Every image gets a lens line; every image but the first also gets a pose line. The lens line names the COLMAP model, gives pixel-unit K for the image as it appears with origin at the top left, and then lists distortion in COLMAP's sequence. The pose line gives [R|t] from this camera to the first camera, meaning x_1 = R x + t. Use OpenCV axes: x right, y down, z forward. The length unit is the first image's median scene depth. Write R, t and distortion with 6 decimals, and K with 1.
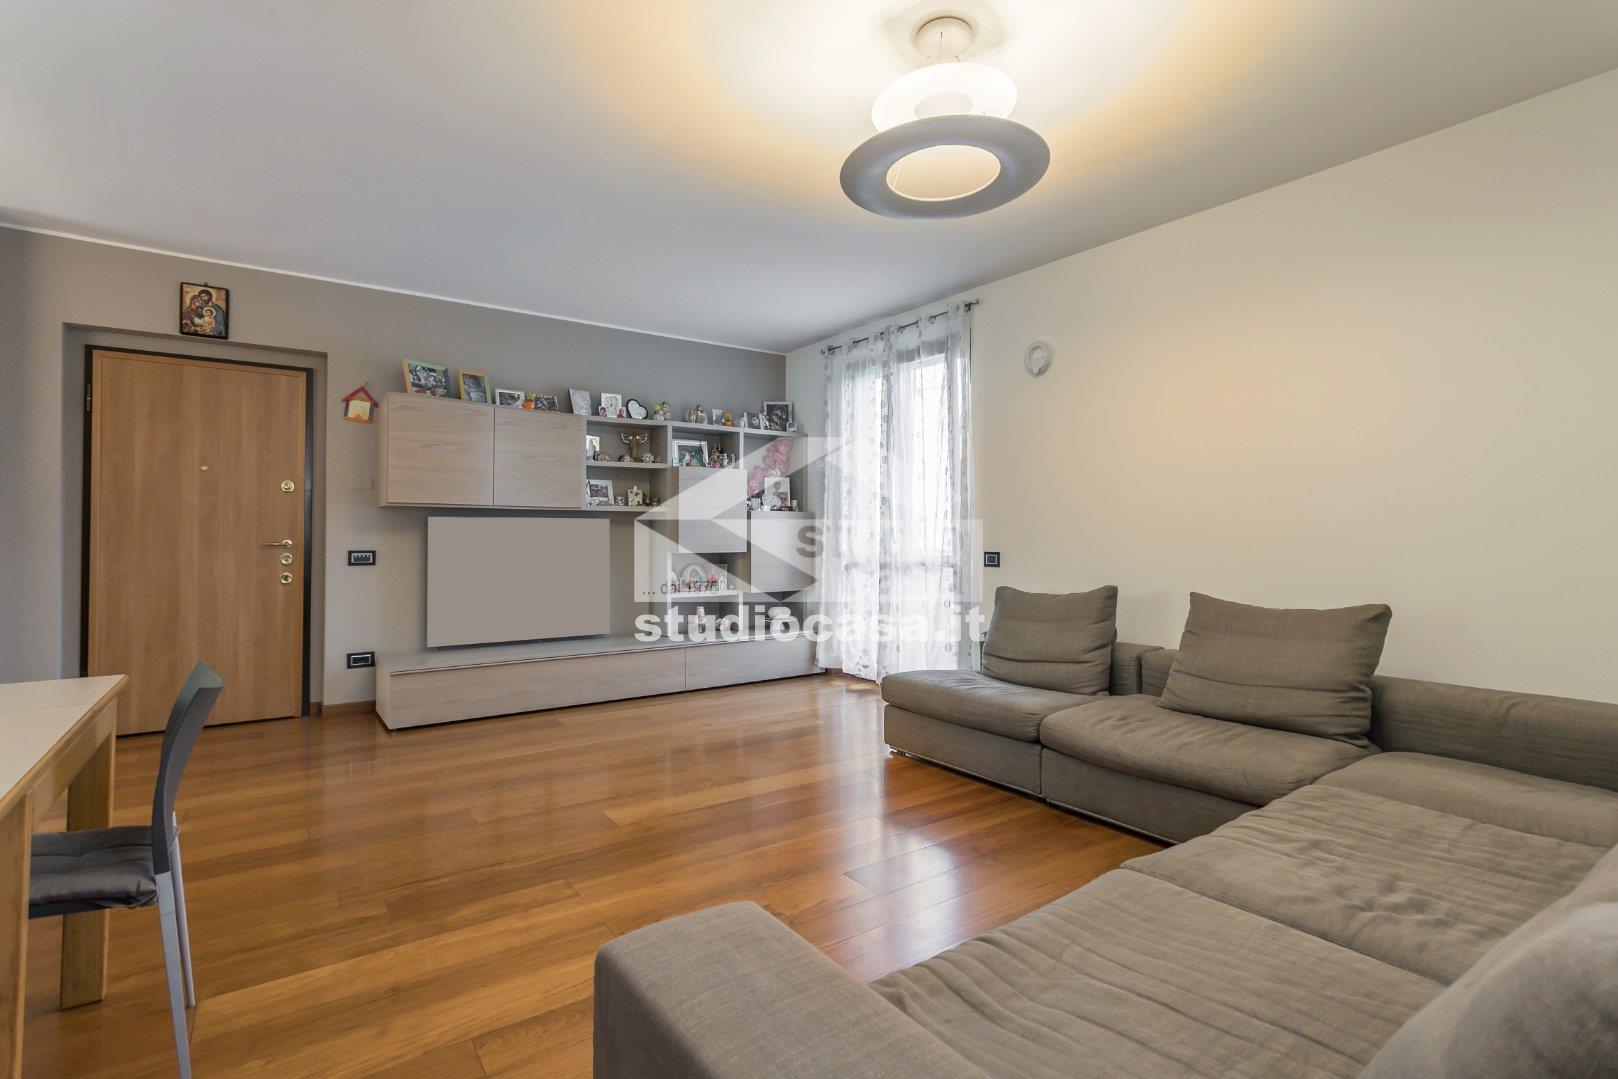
lens RADIAL K [[795.9, 0, 801.9], [0, 795.9, 546.9], [0, 0, 1]] dist [-0.000103, 0.000583]
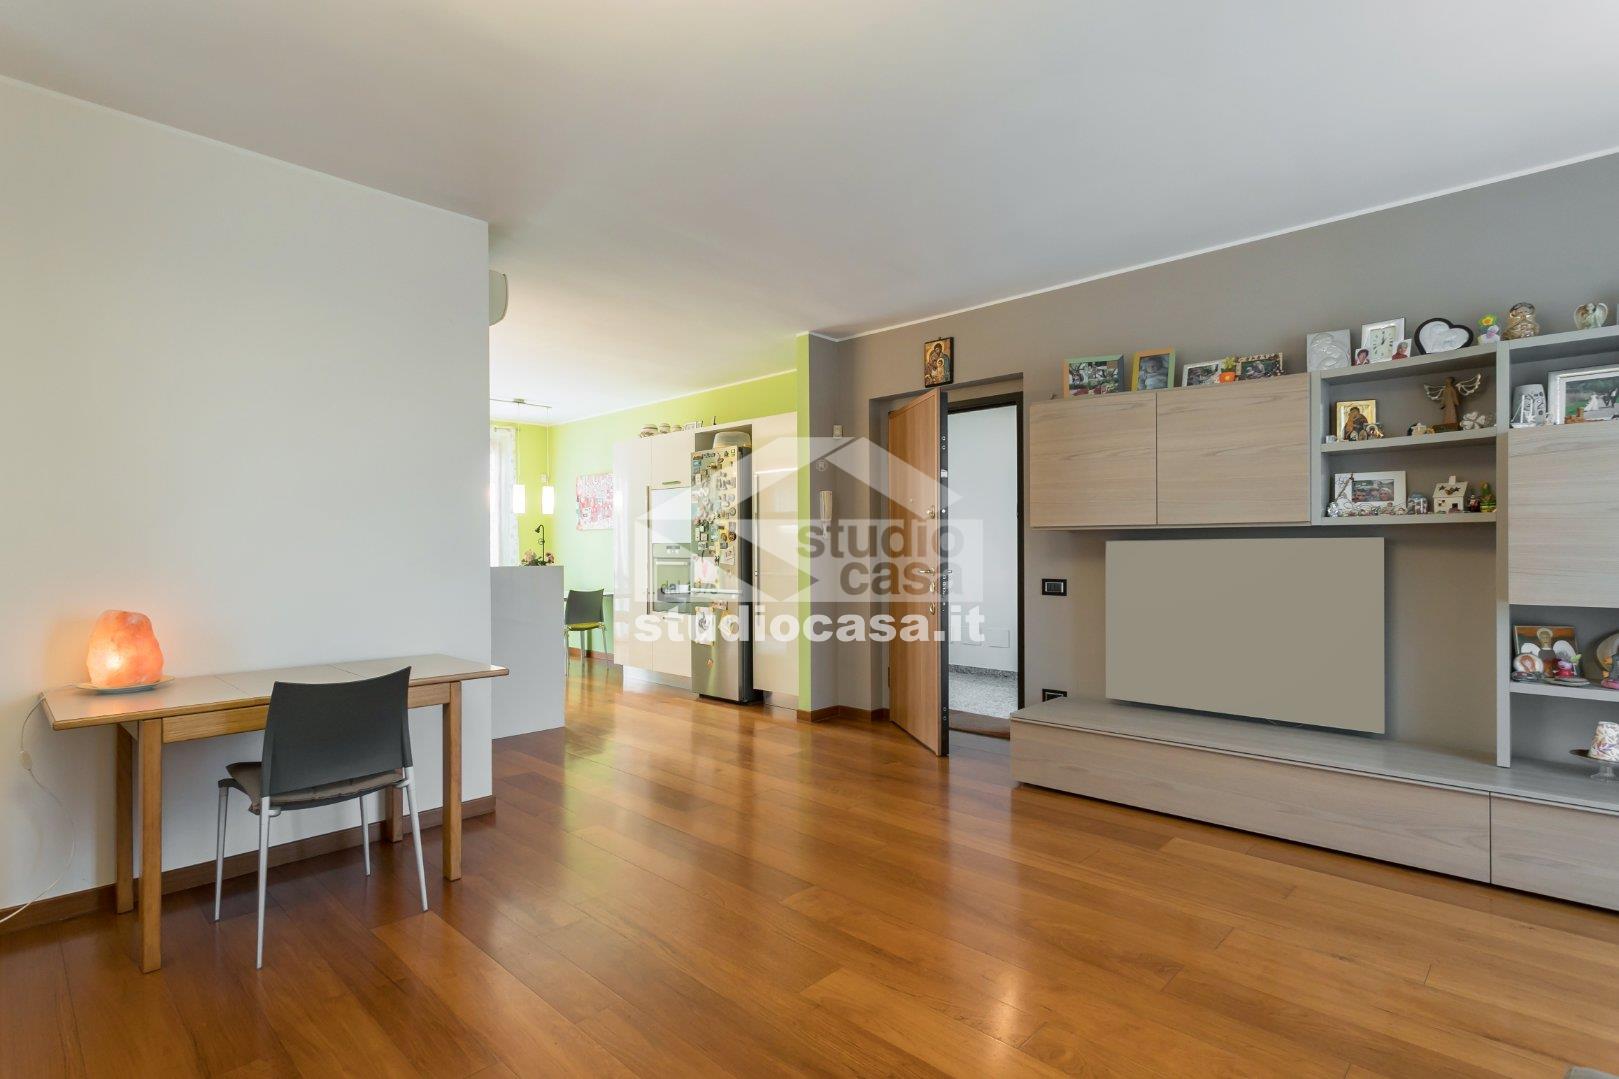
lens RADIAL K [[796.4, 0, 802.3], [0, 796.4, 546.9], [0, 0, 1]] dist [-0.000103, 0.000583]
pose [[0.171584, -0.002700, -0.985166, 0.290601], [-0.009129, 0.999949, -0.004330, -0.025194], [0.985127, 0.009736, 0.171551, 0.548450]]
